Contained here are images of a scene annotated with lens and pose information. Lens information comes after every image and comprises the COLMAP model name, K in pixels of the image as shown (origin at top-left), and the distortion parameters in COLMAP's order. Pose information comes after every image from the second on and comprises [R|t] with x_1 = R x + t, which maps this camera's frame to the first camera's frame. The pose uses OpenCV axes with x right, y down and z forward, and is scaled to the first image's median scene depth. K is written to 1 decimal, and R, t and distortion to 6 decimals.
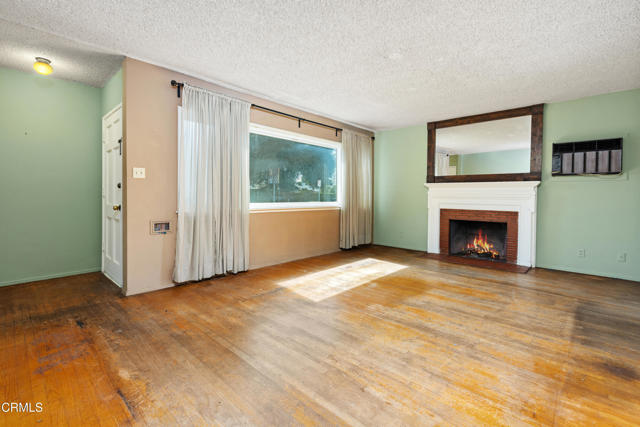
lens RADIAL K [[291.8, 0, 317.4], [0, 291.8, 198.7], [0, 0, 1]] dist [0.001818, -0.000079]
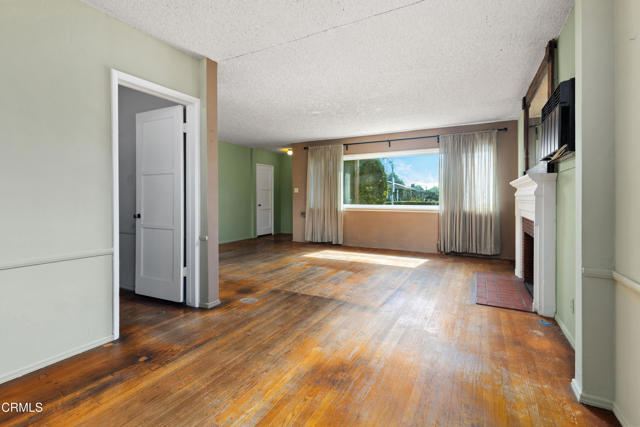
lens RADIAL K [[291.8, 0, 317.4], [0, 291.8, 198.7], [0, 0, 1]] dist [0.001818, -0.000079]
pose [[0.272409, -0.010103, -0.962128, 1.339669], [-0.009575, 0.999867, -0.013210, 0.007300], [0.962134, 0.012811, 0.272276, 0.421249]]
